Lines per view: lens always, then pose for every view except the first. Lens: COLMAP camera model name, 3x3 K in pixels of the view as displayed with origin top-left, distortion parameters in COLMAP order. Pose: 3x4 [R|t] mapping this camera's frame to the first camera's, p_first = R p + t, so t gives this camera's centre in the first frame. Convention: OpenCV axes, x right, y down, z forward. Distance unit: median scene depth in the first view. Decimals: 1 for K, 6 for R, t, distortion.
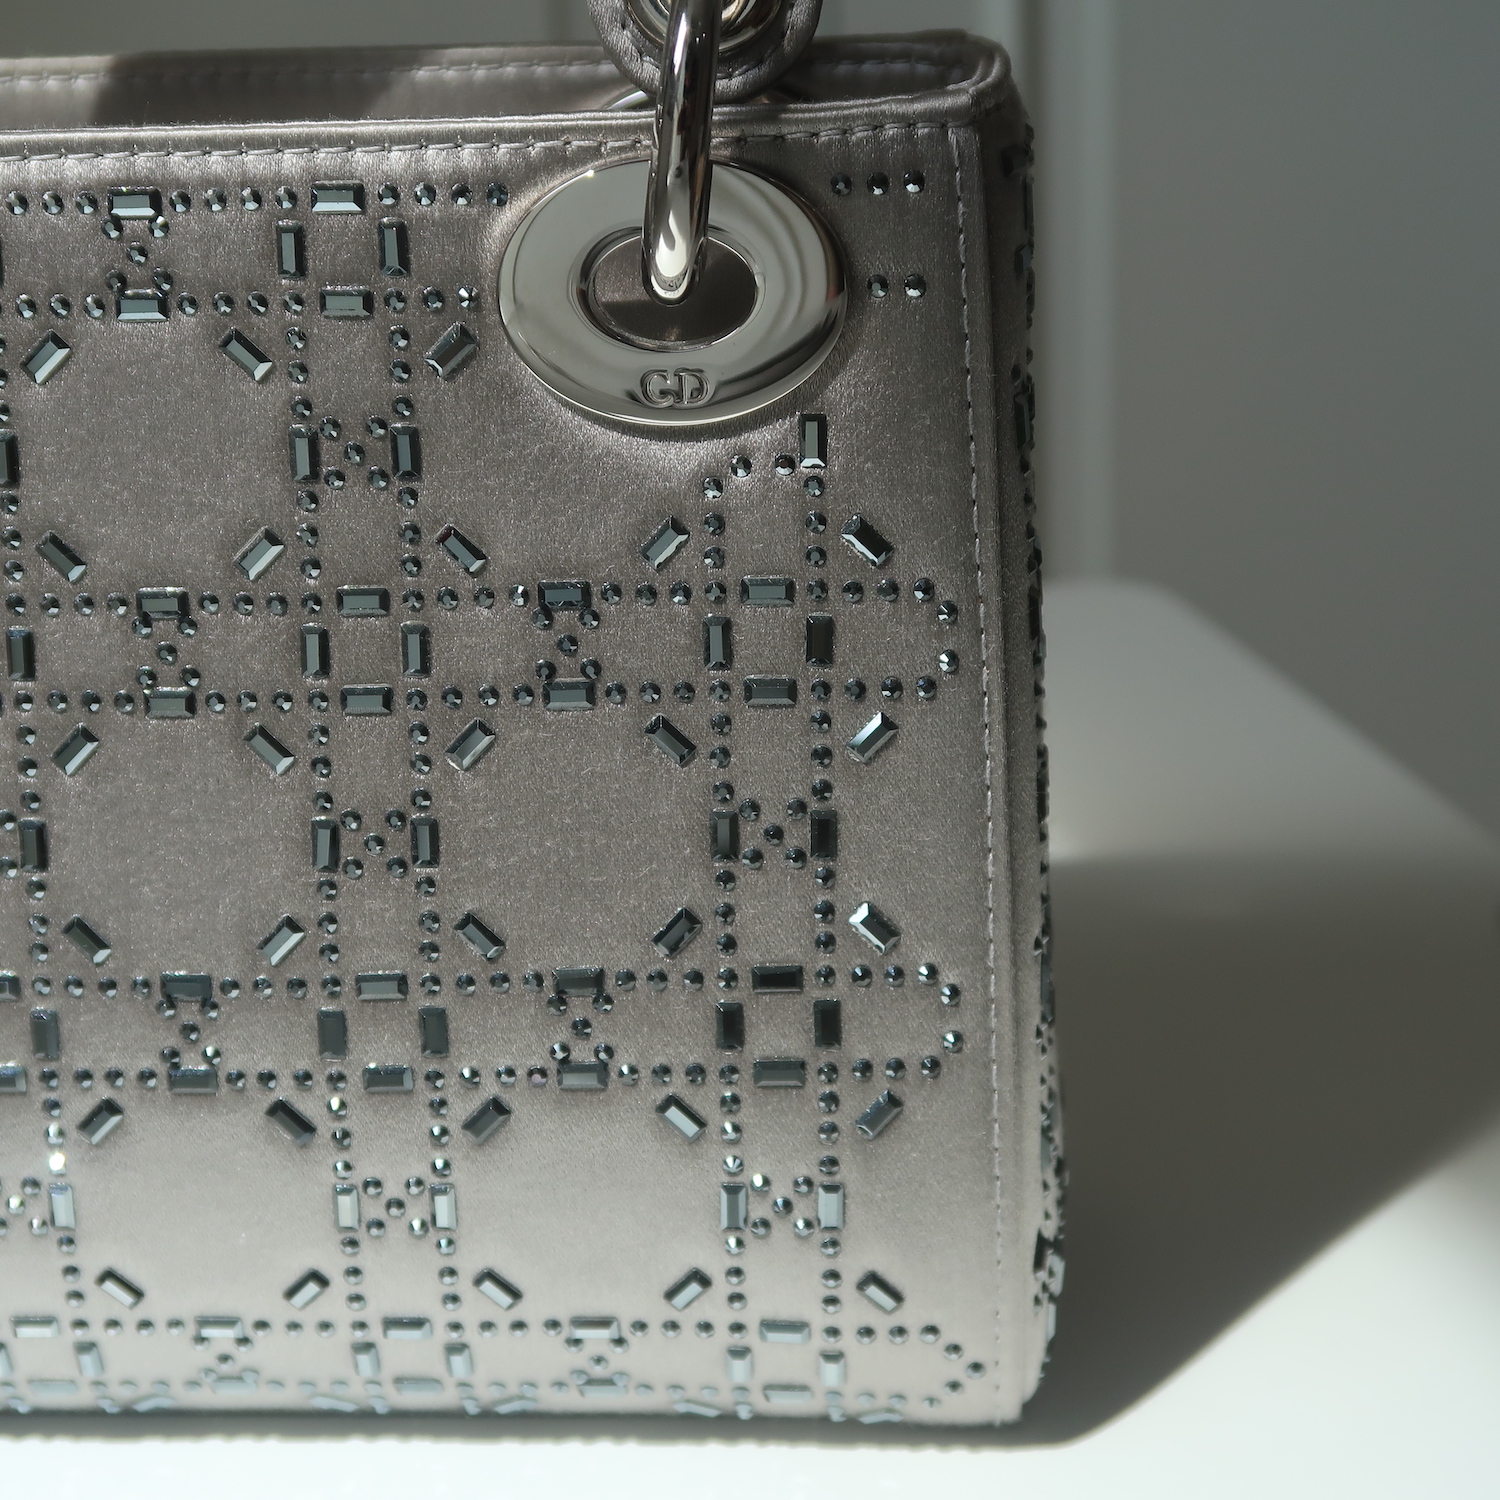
lens RADIAL K [[3179.9, 0, 741.2], [0, 3179.9, 761.6], [0, 0, 1]] dist [-0.025828, 0.000000]
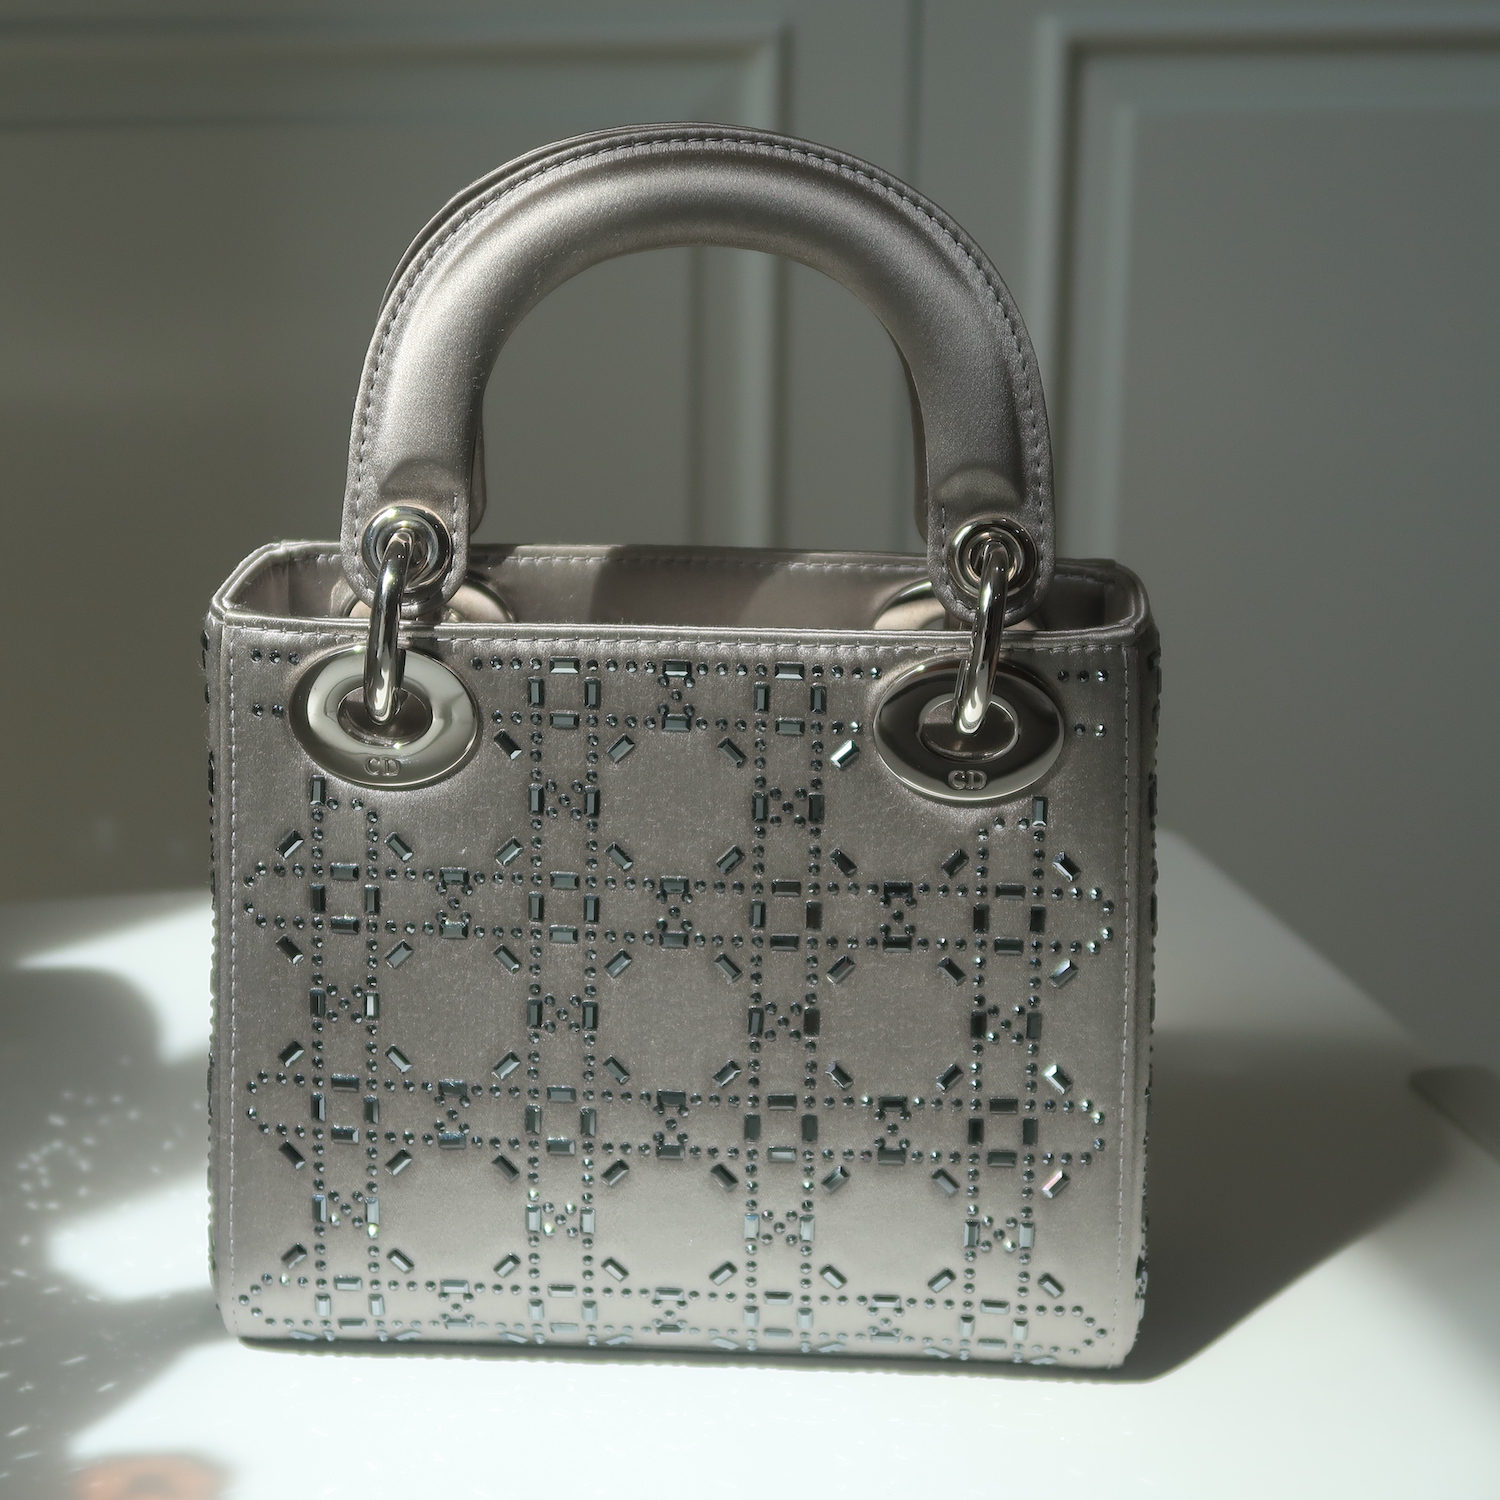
lens RADIAL K [[3179.9, 0, 749.0], [0, 3179.9, 753.2], [0, 0, 1]] dist [-0.025828, 0.000000]
pose [[0.998888, 0.039432, 0.025852, -0.187522], [-0.038325, 0.998381, -0.042023, -0.049618], [-0.027467, 0.040986, 0.998782, -0.798482]]
